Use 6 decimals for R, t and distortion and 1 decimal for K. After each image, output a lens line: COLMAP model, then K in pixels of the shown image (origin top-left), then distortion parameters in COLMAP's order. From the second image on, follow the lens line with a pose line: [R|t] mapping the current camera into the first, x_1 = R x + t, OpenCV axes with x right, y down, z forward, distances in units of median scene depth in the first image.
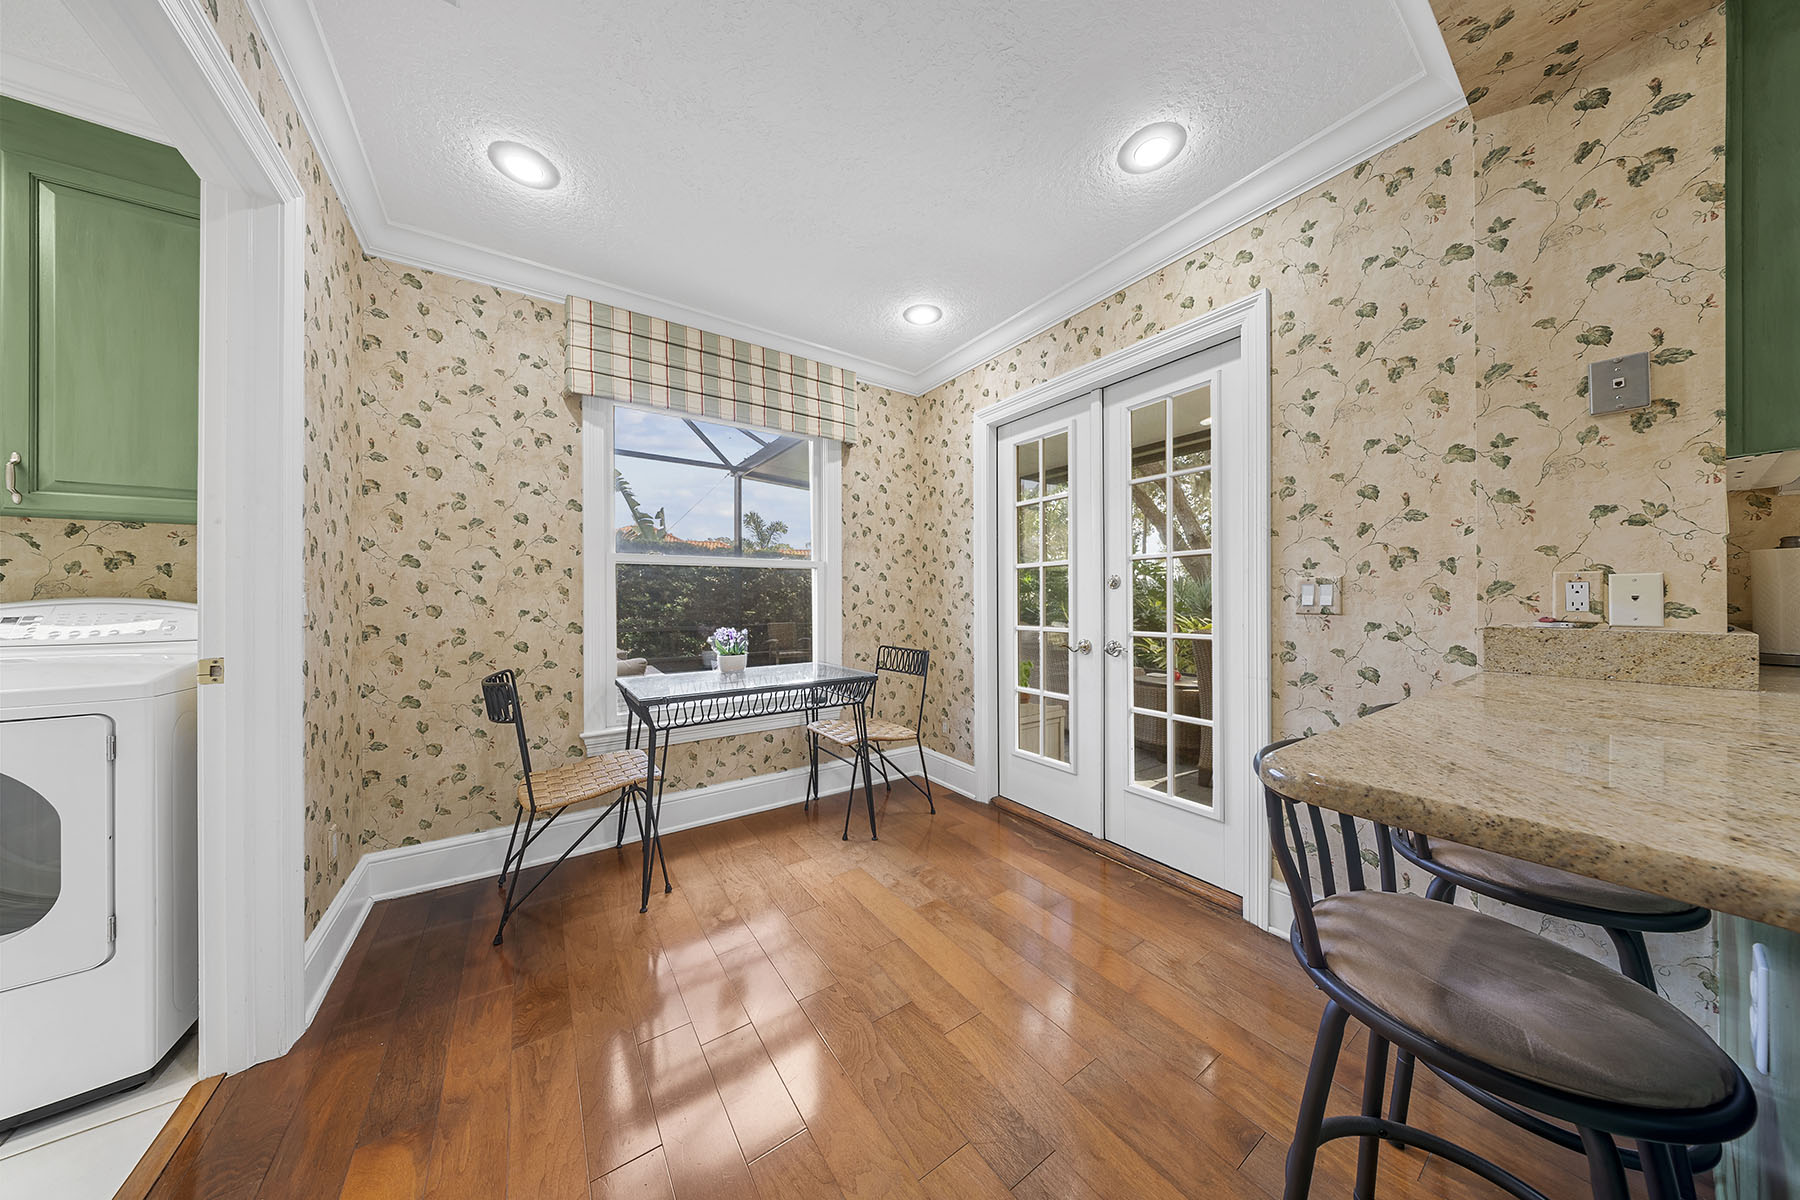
lens RADIAL K [[531.8, 0, 894.6], [0, 531.8, 598.6], [0, 0, 1]] dist [-0.000596, -0.000357]
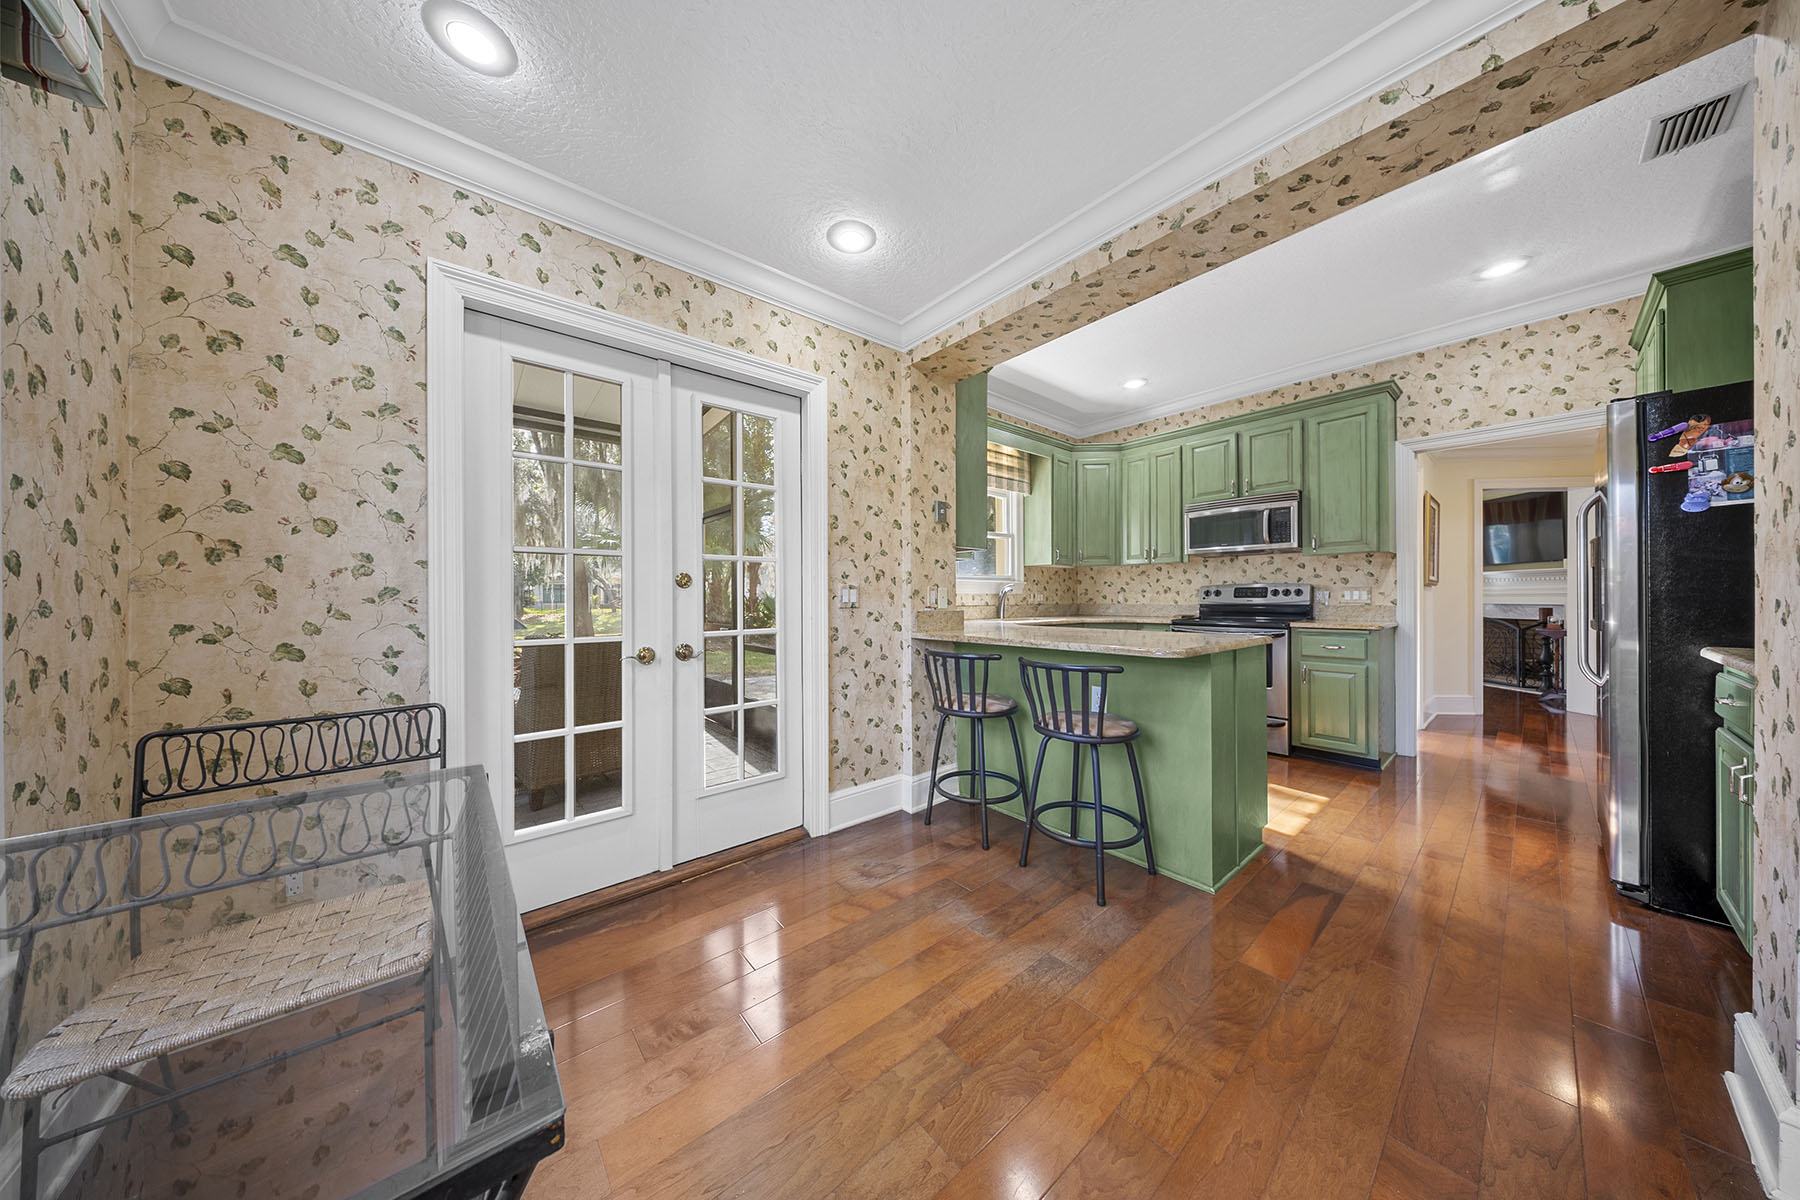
lens RADIAL K [[531.8, 0, 891.3], [0, 531.8, 596.5], [0, 0, 1]] dist [-0.000596, -0.000357]
pose [[-0.093124, 0.002662, 0.995651, -0.561810], [0.000804, 0.999996, -0.002599, 0.000082], [-0.995654, 0.000558, -0.093126, 0.749270]]
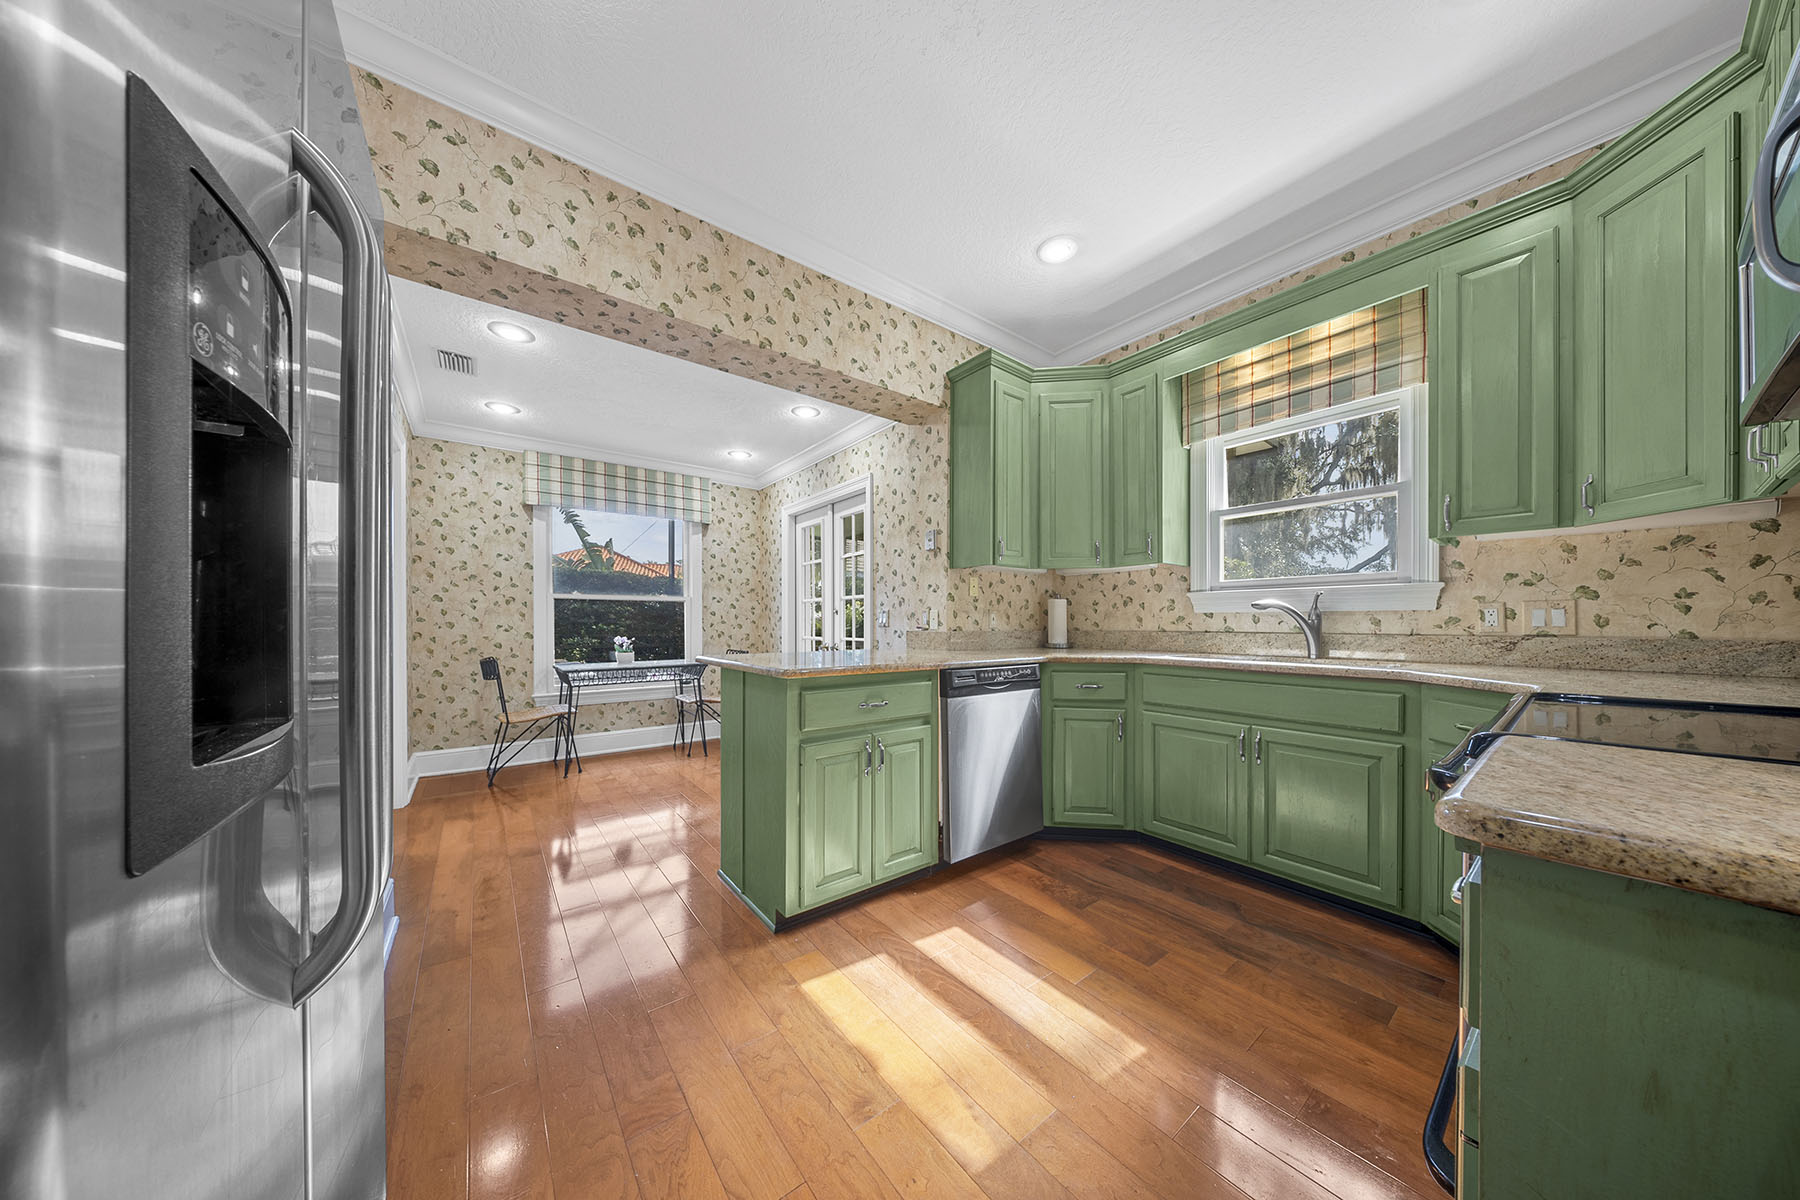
lens RADIAL K [[531.8, 0, 893.5], [0, 531.8, 625.9], [0, 0, 1]] dist [-0.000596, -0.000357]
pose [[0.998137, 0.003063, 0.060927, 0.517431], [-0.003436, 0.999976, 0.006020, 0.008776], [-0.060908, -0.006218, 0.998124, -0.864688]]
